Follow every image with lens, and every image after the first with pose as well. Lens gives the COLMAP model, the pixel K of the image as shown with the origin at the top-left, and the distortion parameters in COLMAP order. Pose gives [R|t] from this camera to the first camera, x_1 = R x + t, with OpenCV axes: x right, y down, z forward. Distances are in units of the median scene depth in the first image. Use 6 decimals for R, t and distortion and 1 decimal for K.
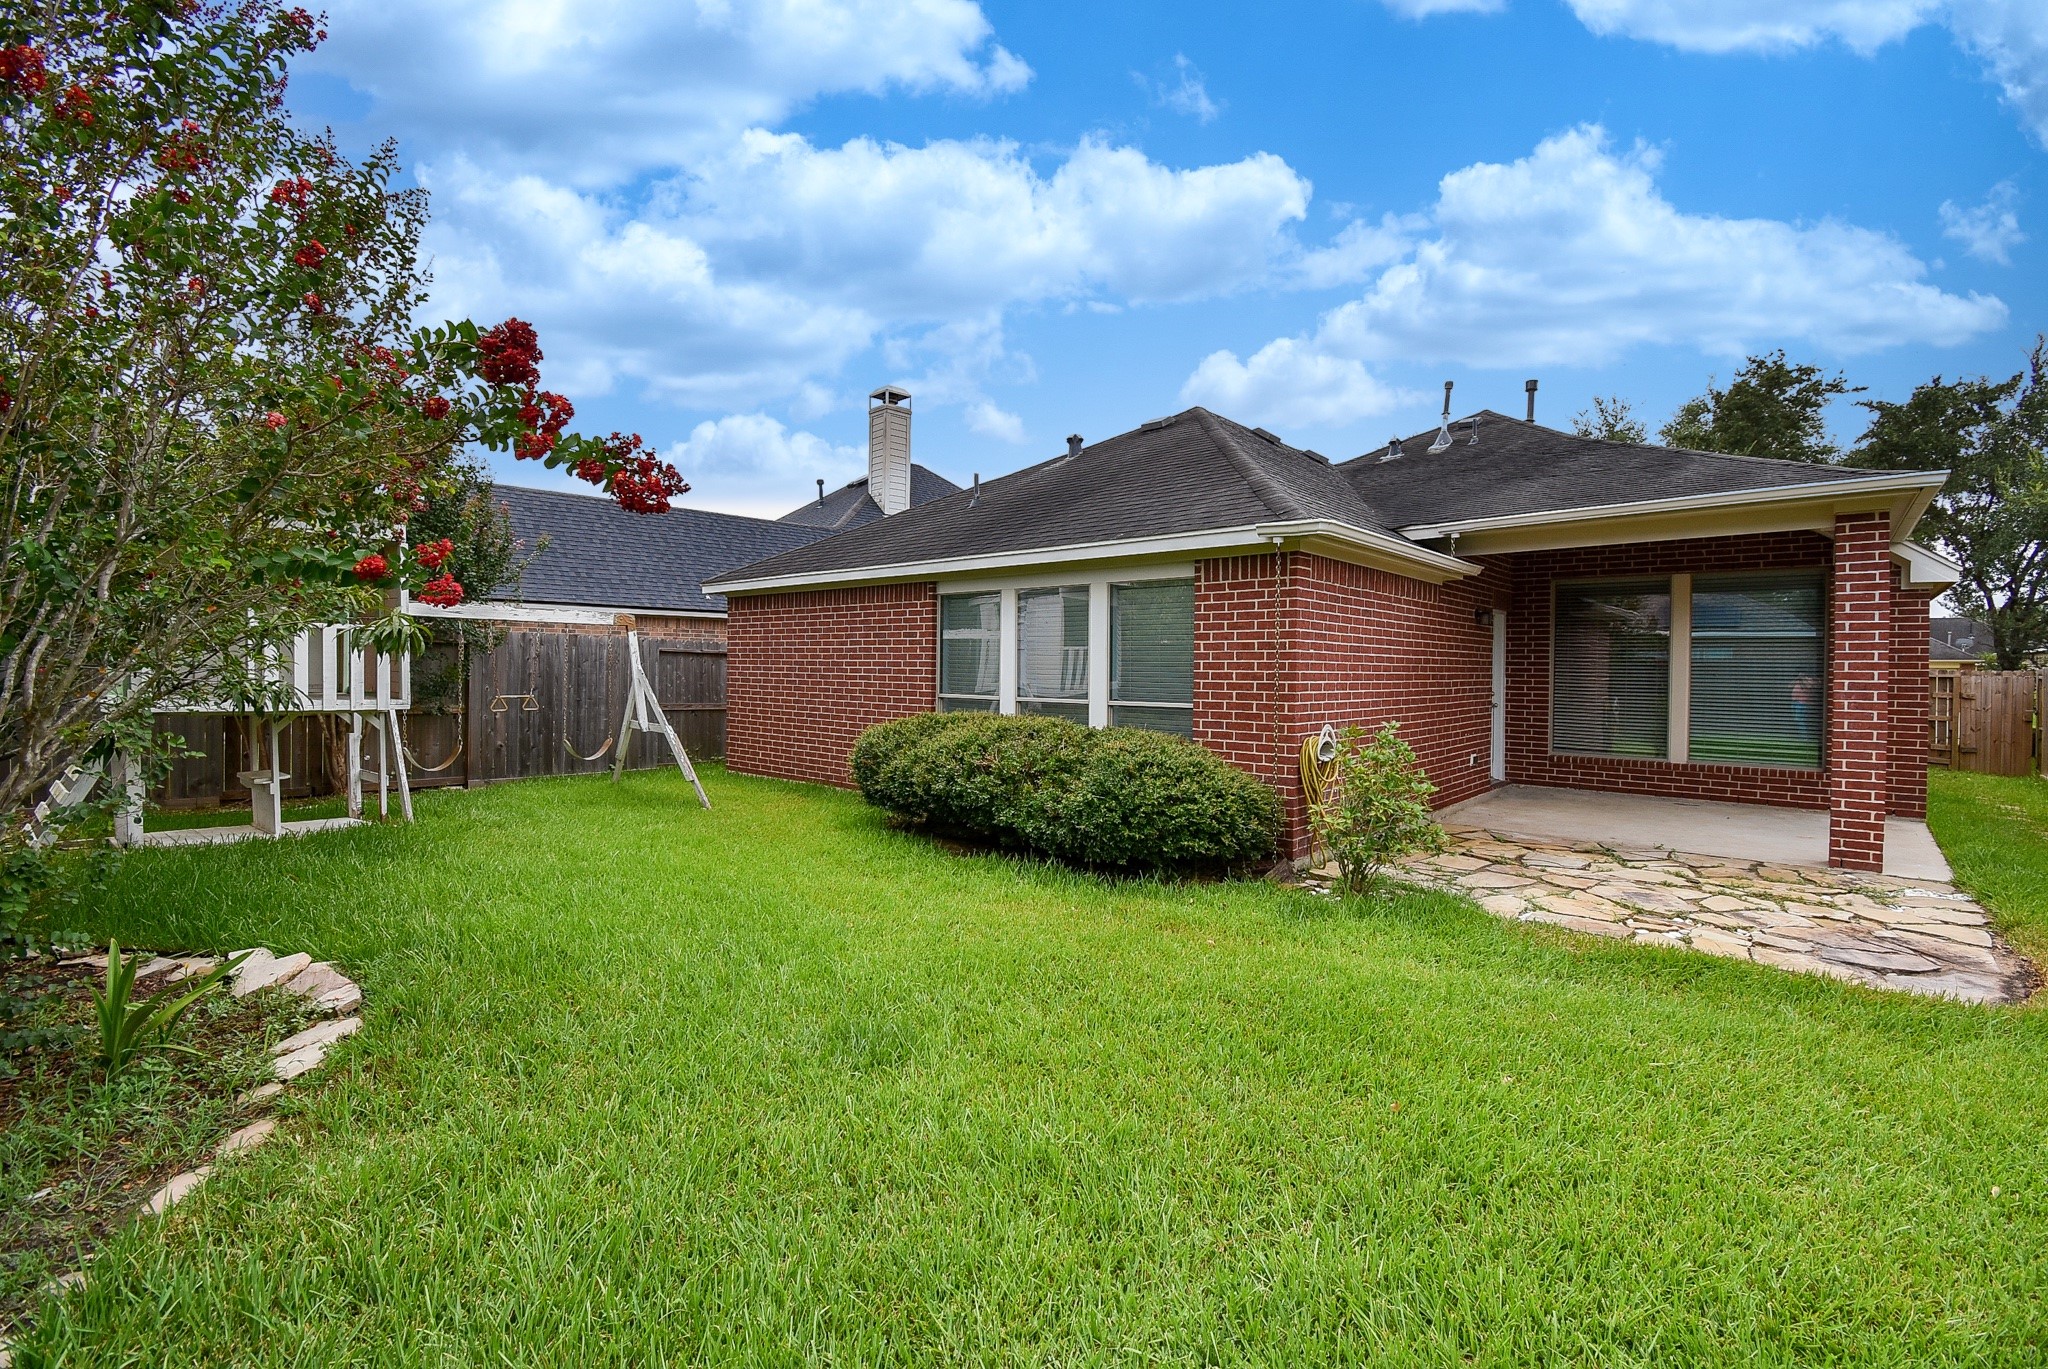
lens RADIAL K [[902.1, 0, 1007.8], [0, 902.1, 674.8], [0, 0, 1]] dist [0.000881, -0.018197]
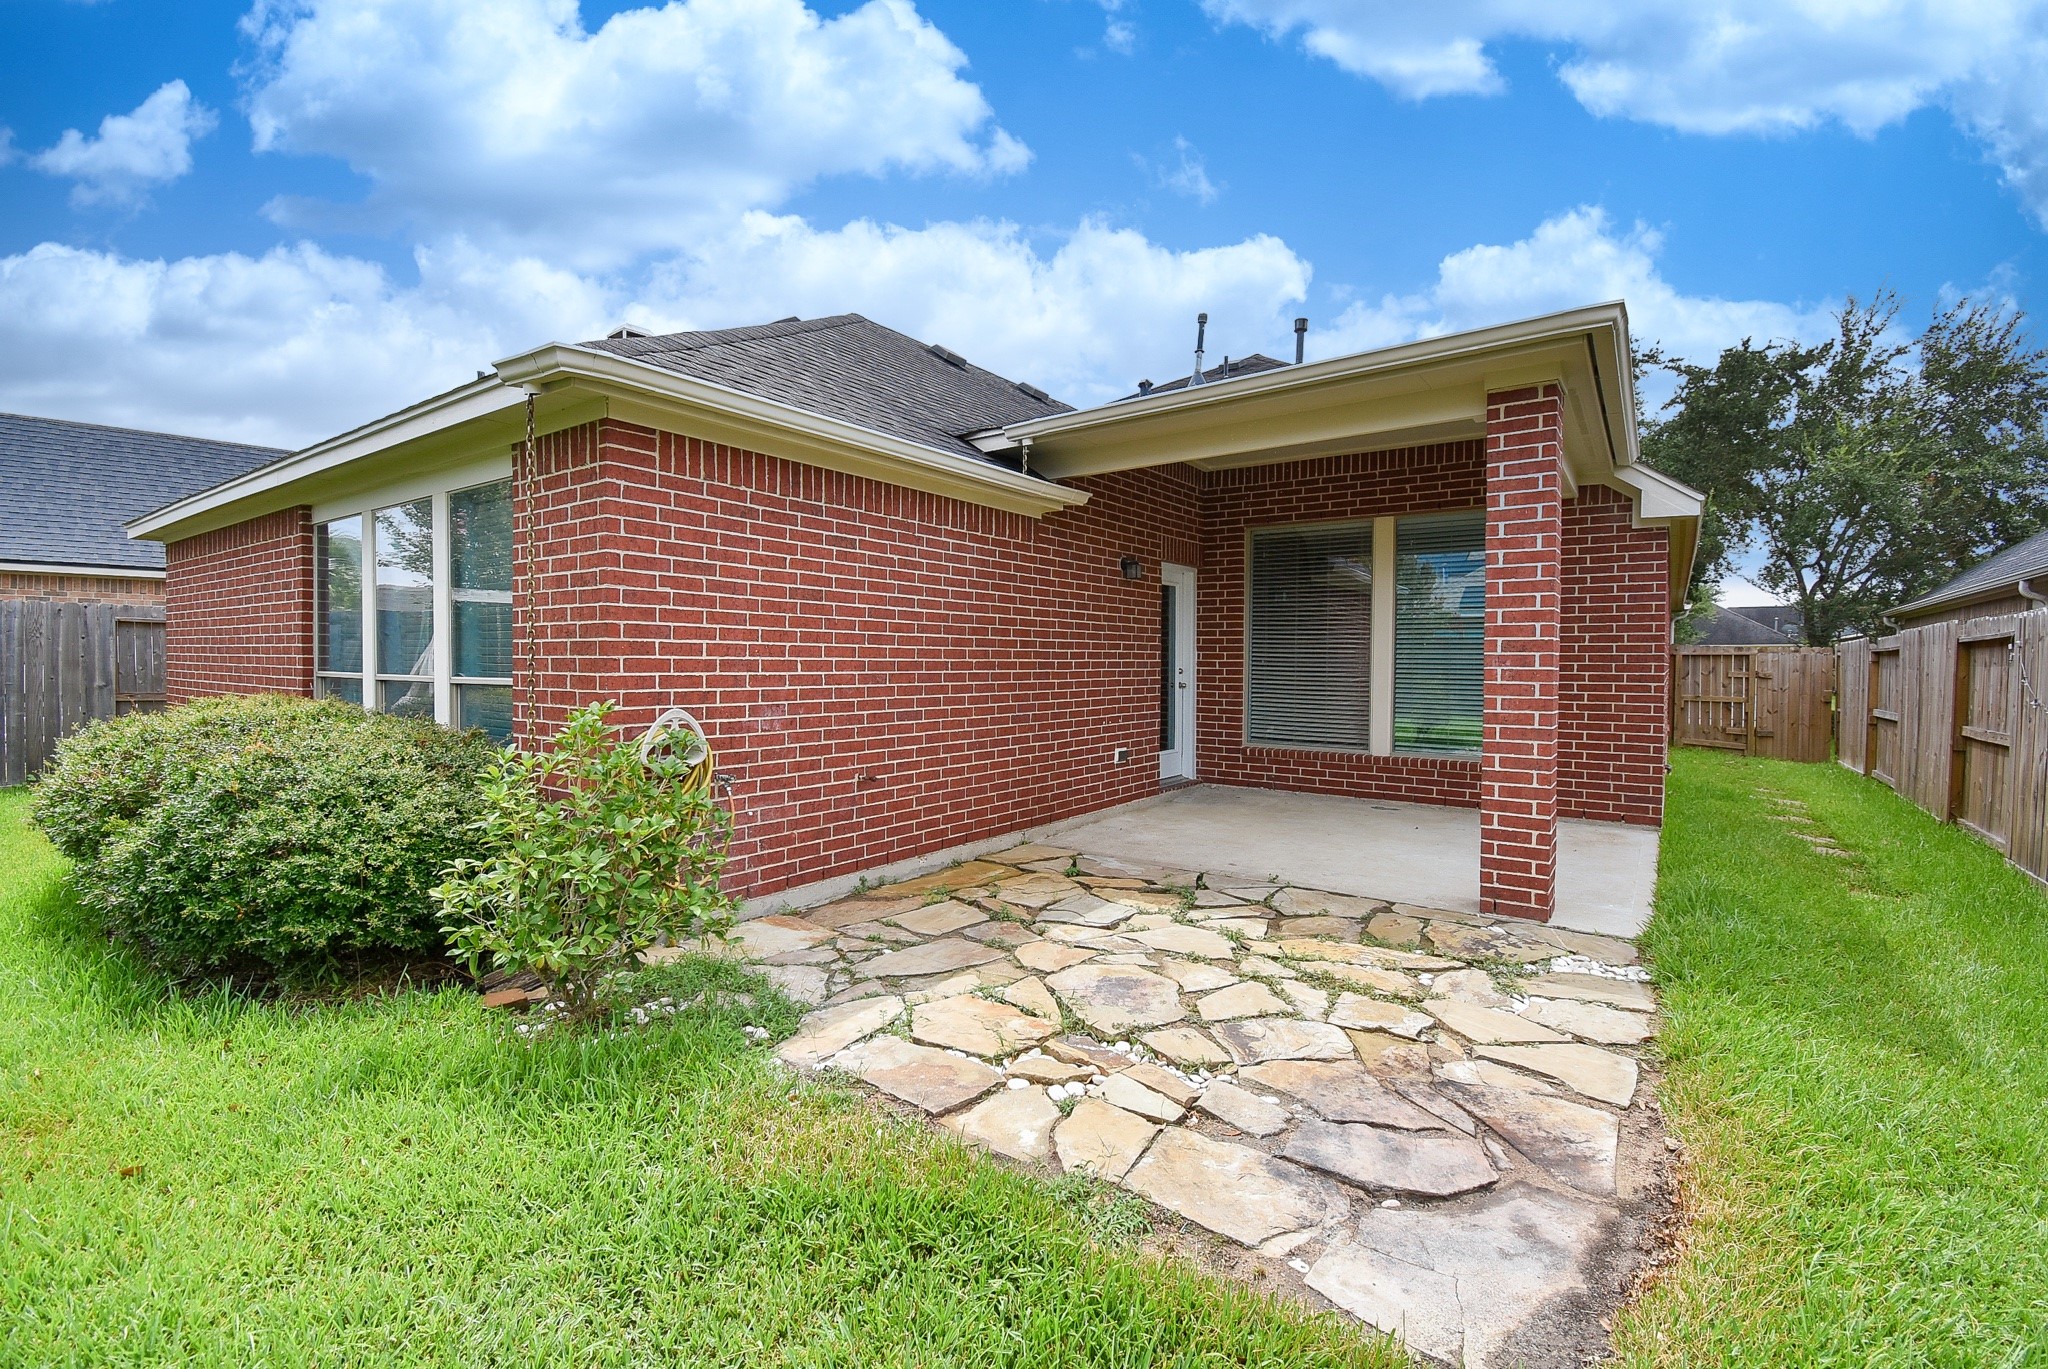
lens RADIAL K [[902.3, 0, 1020.8], [0, 902.3, 677.5], [0, 0, 1]] dist [0.016225, -0.024327]
pose [[0.993612, -0.005979, 0.112690, 0.338937], [0.004583, 0.999910, 0.012635, 0.017754], [-0.112755, -0.012038, 0.993550, 0.240324]]
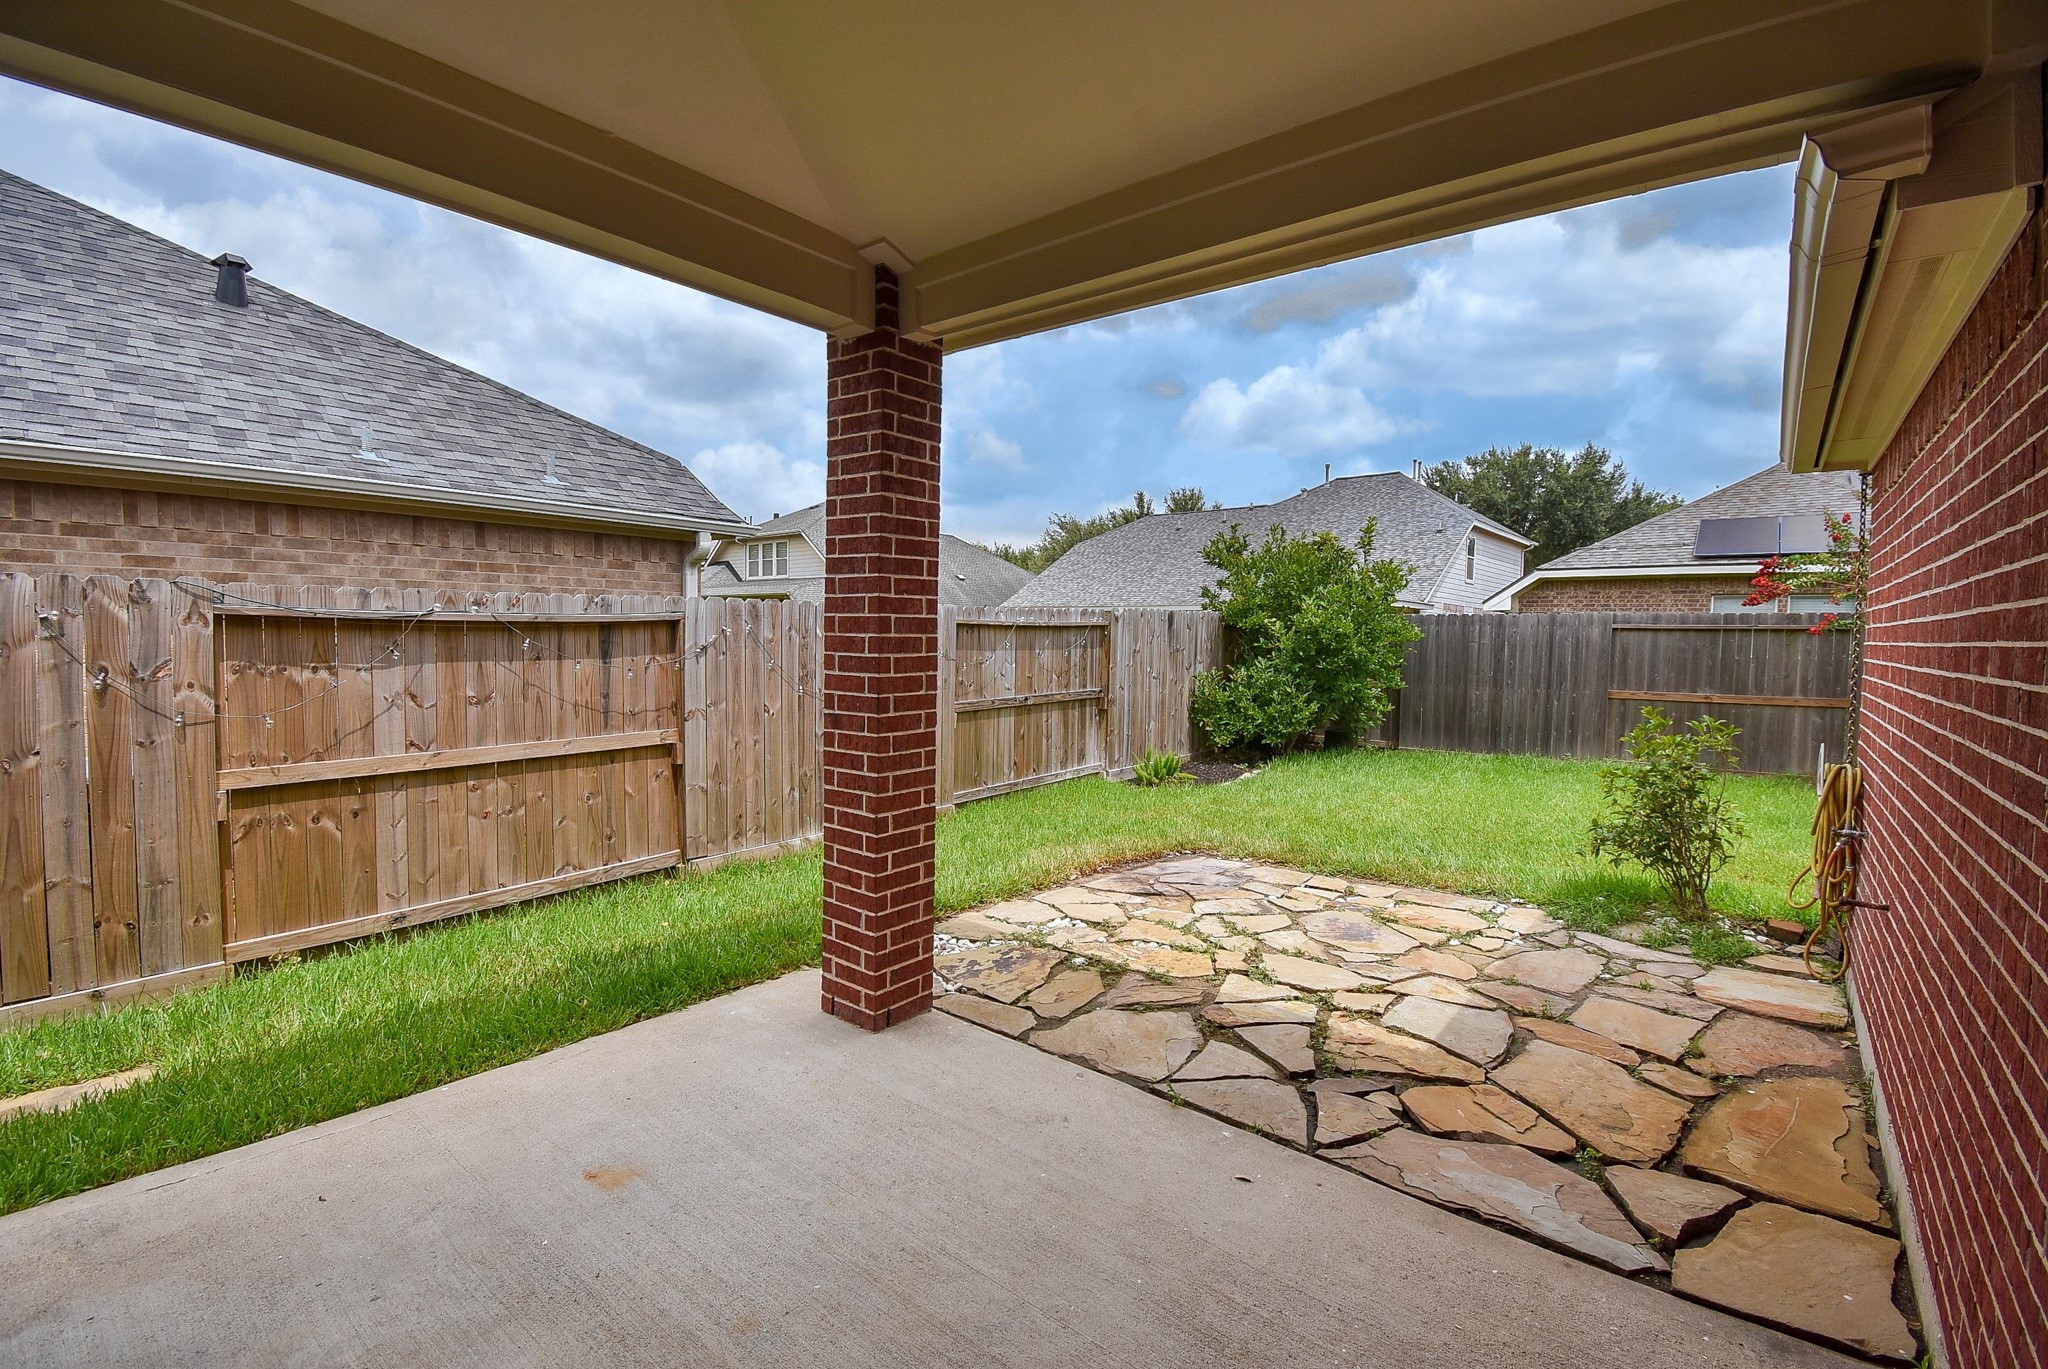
lens RADIAL K [[902.3, 0, 1020.8], [0, 902.3, 677.5], [0, 0, 1]] dist [0.016225, -0.024327]
pose [[-0.998270, -0.023494, -0.053904, 0.617013], [-0.026524, 0.998068, 0.056190, -0.006941], [0.052480, 0.057522, -0.996964, 1.039578]]
